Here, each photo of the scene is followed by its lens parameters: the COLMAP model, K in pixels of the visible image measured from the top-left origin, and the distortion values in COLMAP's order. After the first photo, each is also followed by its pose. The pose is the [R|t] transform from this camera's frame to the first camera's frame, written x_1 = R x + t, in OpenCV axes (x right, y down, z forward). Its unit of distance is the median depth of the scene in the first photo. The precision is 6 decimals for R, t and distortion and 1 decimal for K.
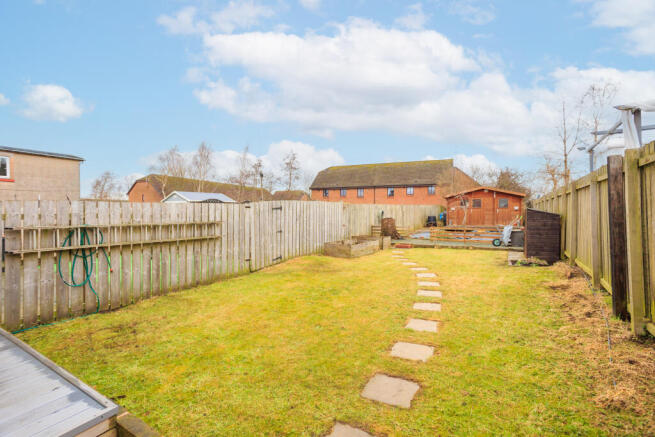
lens RADIAL K [[317.7, 0, 321.8], [0, 317.7, 215.2], [0, 0, 1]] dist [-0.035268, 0.021387]
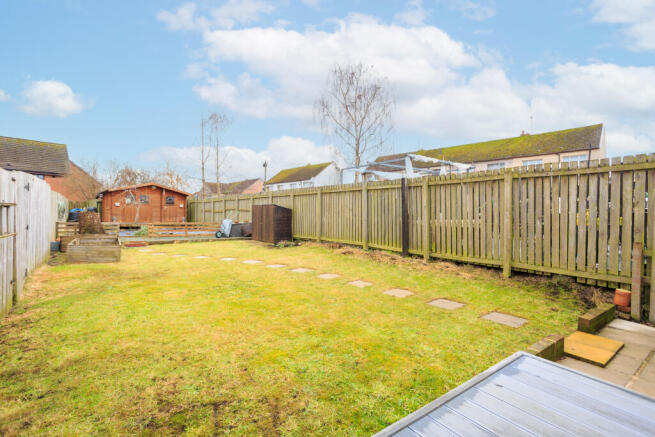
lens RADIAL K [[317.7, 0, 331.4], [0, 317.7, 218.8], [0, 0, 1]] dist [-0.035268, 0.021387]
pose [[0.340360, -0.001605, 0.940294, -0.482343], [-0.007030, 0.999966, 0.004252, 0.029585], [-0.940269, -0.008058, 0.340337, 0.307554]]
